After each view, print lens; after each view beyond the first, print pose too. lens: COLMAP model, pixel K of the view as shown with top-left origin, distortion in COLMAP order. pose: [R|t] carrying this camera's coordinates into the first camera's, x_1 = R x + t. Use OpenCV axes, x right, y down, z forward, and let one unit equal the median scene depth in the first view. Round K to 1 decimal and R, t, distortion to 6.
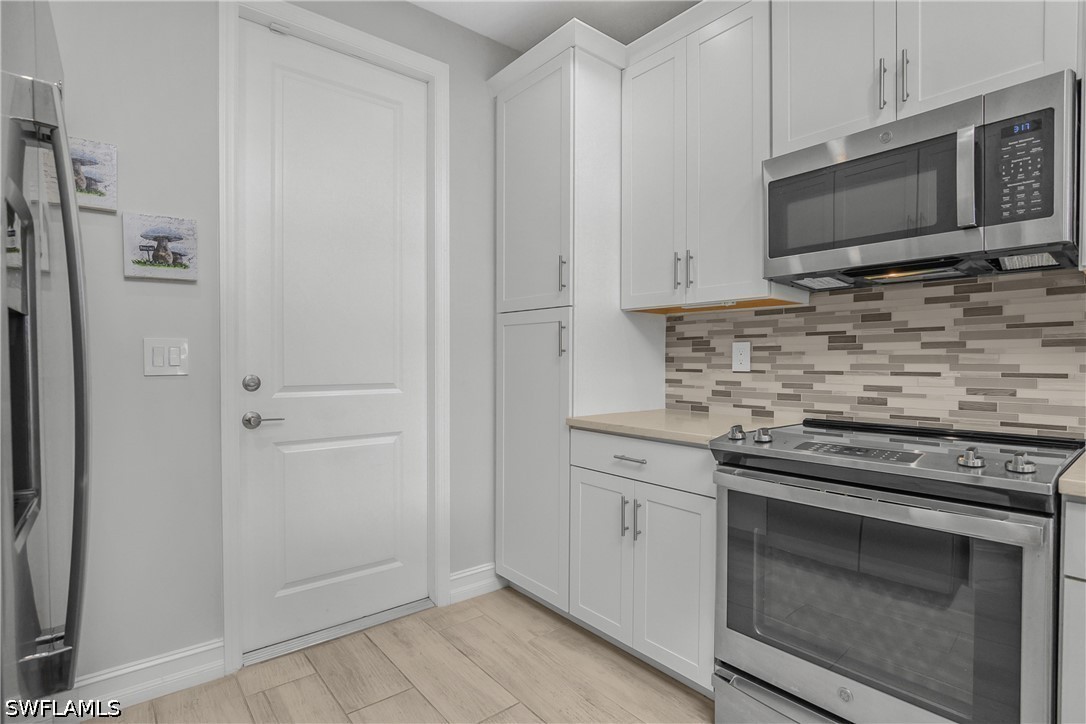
lens RADIAL K [[541.1, 0, 545.8], [0, 541.1, 367.5], [0, 0, 1]] dist [-0.020277, 0.000277]
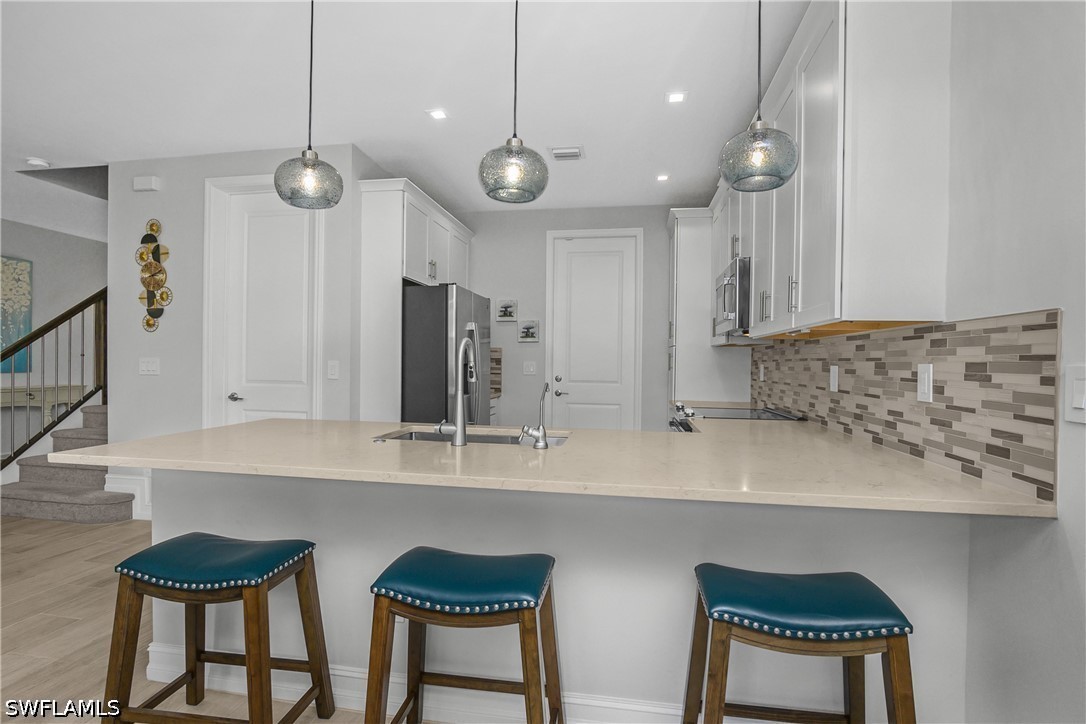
lens RADIAL K [[532.6, 0, 533.8], [0, 532.6, 367.3], [0, 0, 1]] dist [-0.017289, 0.000245]
pose [[0.651583, 0.014516, -0.758438, 1.420859], [-0.021885, 0.999760, 0.000333, -0.024803], [0.758262, 0.016382, 0.651745, -0.824320]]
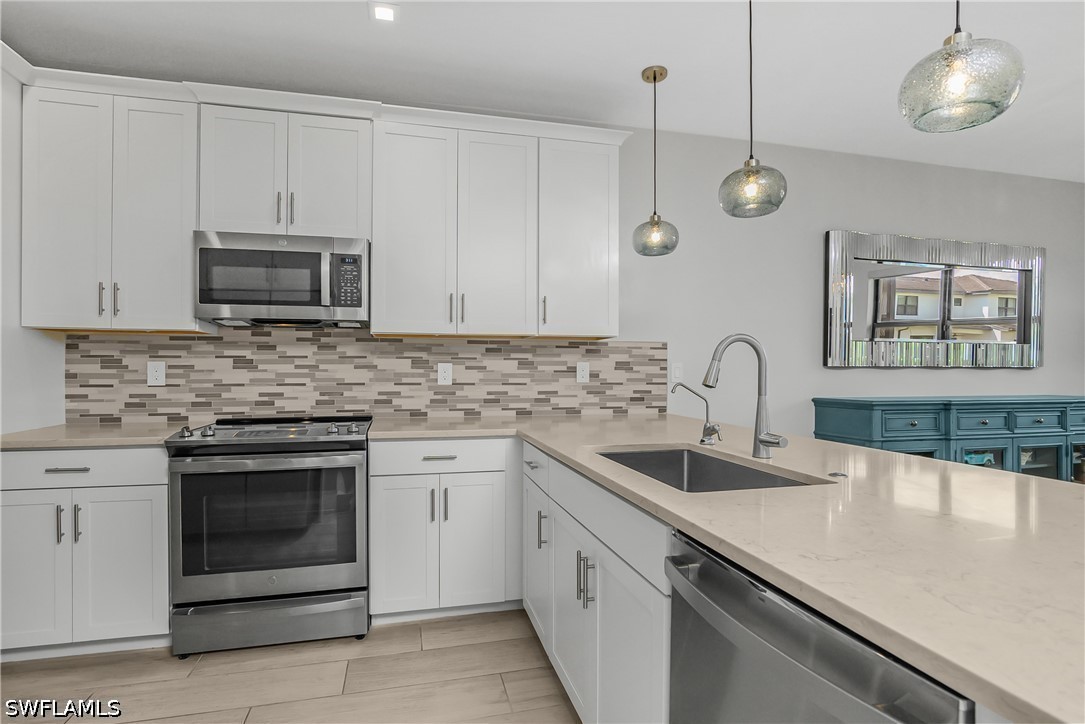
lens RADIAL K [[540.6, 0, 545.2], [0, 540.6, 367.5], [0, 0, 1]] dist [-0.020277, 0.000277]
pose [[0.430352, -0.001652, 0.902660, -0.406165], [0.010952, 0.999934, -0.003392, -0.023398], [-0.902595, 0.011346, 0.430342, -0.351493]]
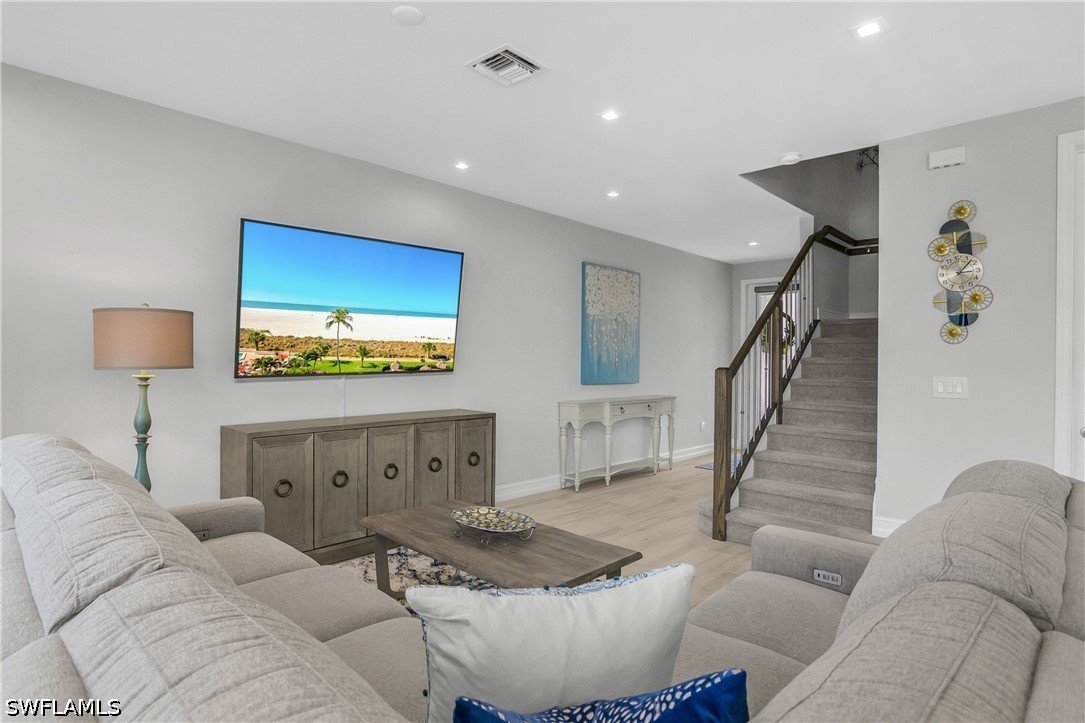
lens RADIAL K [[580.7, 0, 524.0], [0, 580.7, 359.7], [0, 0, 1]] dist [-0.027357, 0.000049]
pose [[0.101581, 0.000015, -0.994827, 0.513101], [-0.025309, 0.999676, -0.002569, -0.041300], [0.994505, 0.025439, 0.101549, -2.099364]]
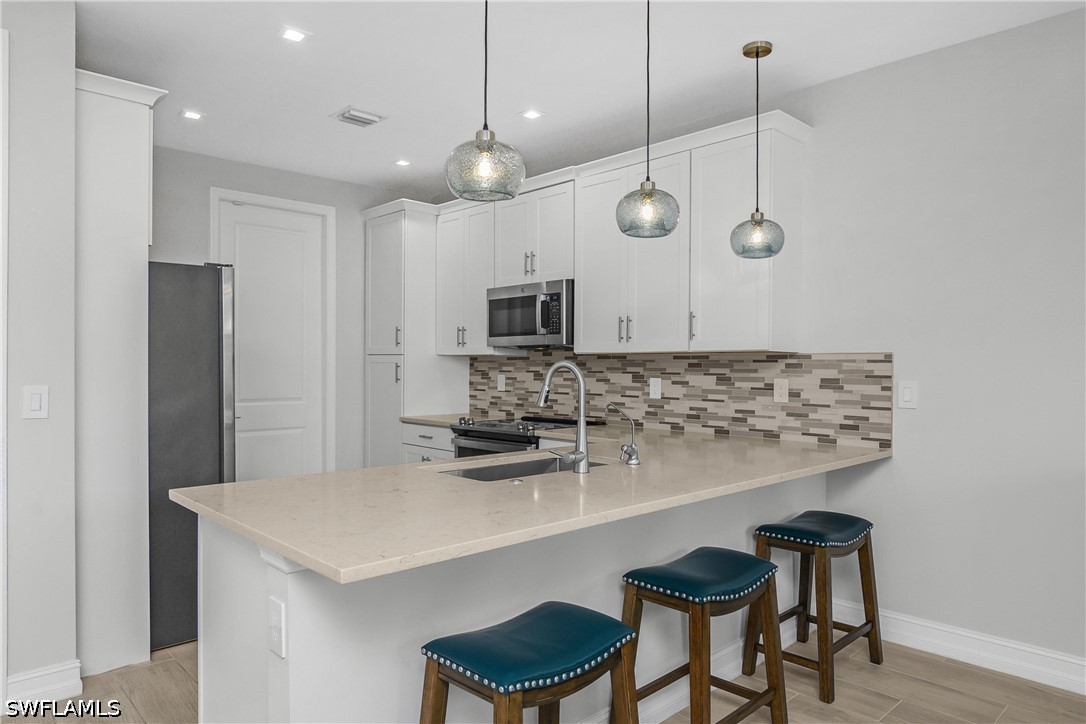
lens RADIAL K [[700.4, 0, 543.5], [0, 700.4, 368.4], [0, 0, 1]] dist [-0.022730, -0.001146]
pose [[0.997421, 0.001895, 0.071743, 0.400263], [-0.001181, 0.999949, -0.009995, -0.052587], [-0.071758, 0.009885, 0.997373, -1.558712]]
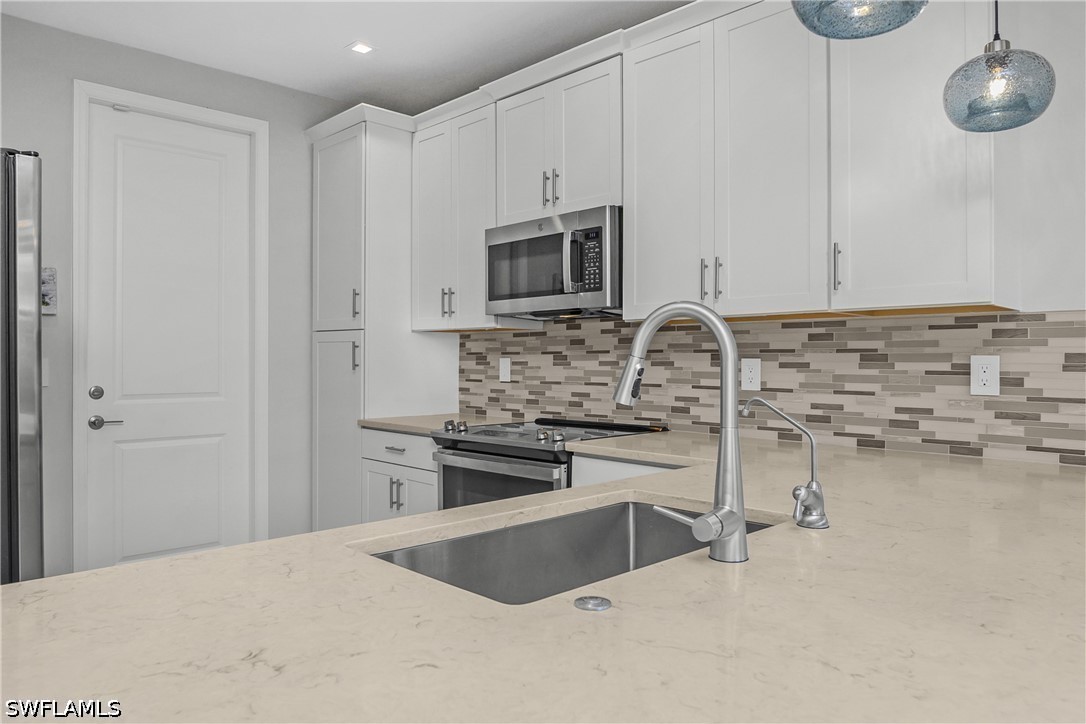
lens RADIAL K [[746.7, 0, 544.9], [0, 746.7, 354.9], [0, 0, 1]] dist [-0.026210, -0.000345]
pose [[0.996448, -0.000894, 0.084201, 0.369150], [0.002581, 0.999798, -0.019930, -0.023363], [-0.084166, 0.020077, 0.996249, -0.853025]]
